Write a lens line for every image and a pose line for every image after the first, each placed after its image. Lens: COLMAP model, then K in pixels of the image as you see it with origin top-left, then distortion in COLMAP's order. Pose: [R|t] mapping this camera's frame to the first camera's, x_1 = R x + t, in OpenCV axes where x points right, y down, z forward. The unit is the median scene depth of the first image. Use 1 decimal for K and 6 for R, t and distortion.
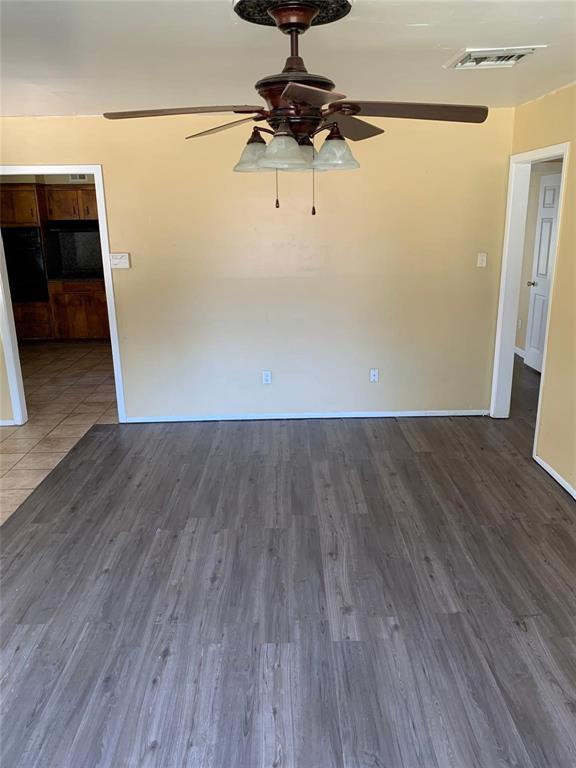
lens RADIAL K [[594.4, 0, 288.1], [0, 594.4, 377.4], [0, 0, 1]] dist [0.053992, -0.045784]
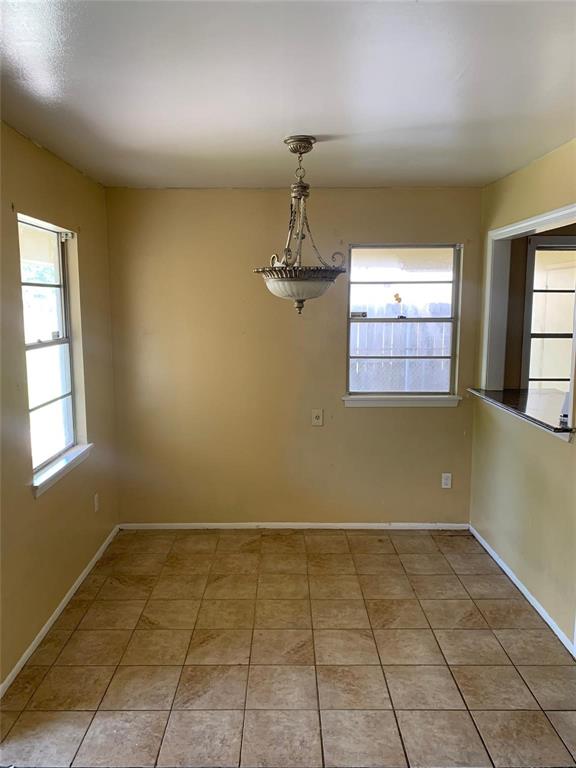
lens RADIAL K [[594.4, 0, 286.8], [0, 594.4, 384.2], [0, 0, 1]] dist [0.053992, -0.045784]
pose [[-0.009121, 0.156454, -0.987643, 0.075461], [-0.268978, 0.950897, 0.153117, -0.242714], [0.963103, 0.267051, 0.033410, 0.922170]]
